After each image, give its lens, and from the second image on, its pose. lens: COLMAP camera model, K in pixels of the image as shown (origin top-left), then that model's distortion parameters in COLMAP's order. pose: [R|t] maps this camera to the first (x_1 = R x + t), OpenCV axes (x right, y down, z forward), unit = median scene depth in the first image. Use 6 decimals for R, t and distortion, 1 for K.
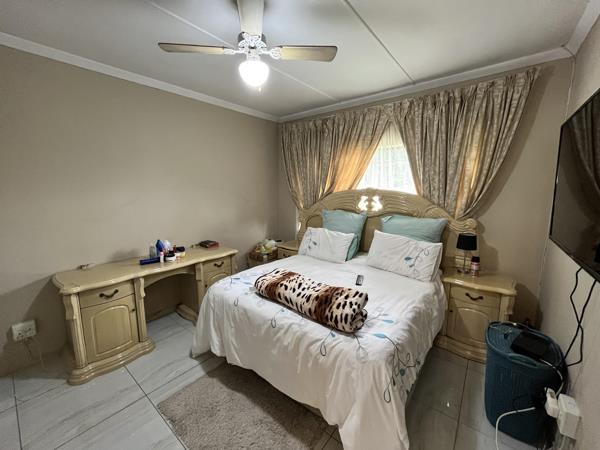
lens RADIAL K [[240.3, 0, 298.9], [0, 240.3, 223.6], [0, 0, 1]] dist [-0.001758, 0.001114]
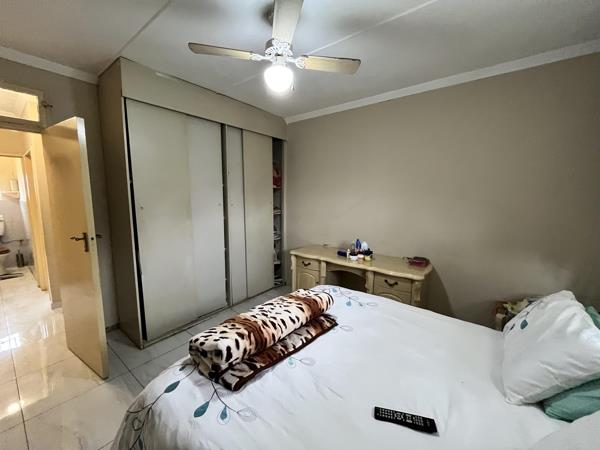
lens RADIAL K [[240.3, 0, 298.9], [0, 240.3, 223.6], [0, 0, 1]] dist [-0.001758, 0.001114]
pose [[0.029526, 0.119886, -0.992349, 0.700913], [-0.156843, 0.981039, 0.113853, -0.121650], [0.987182, 0.152281, 0.047769, 0.869731]]
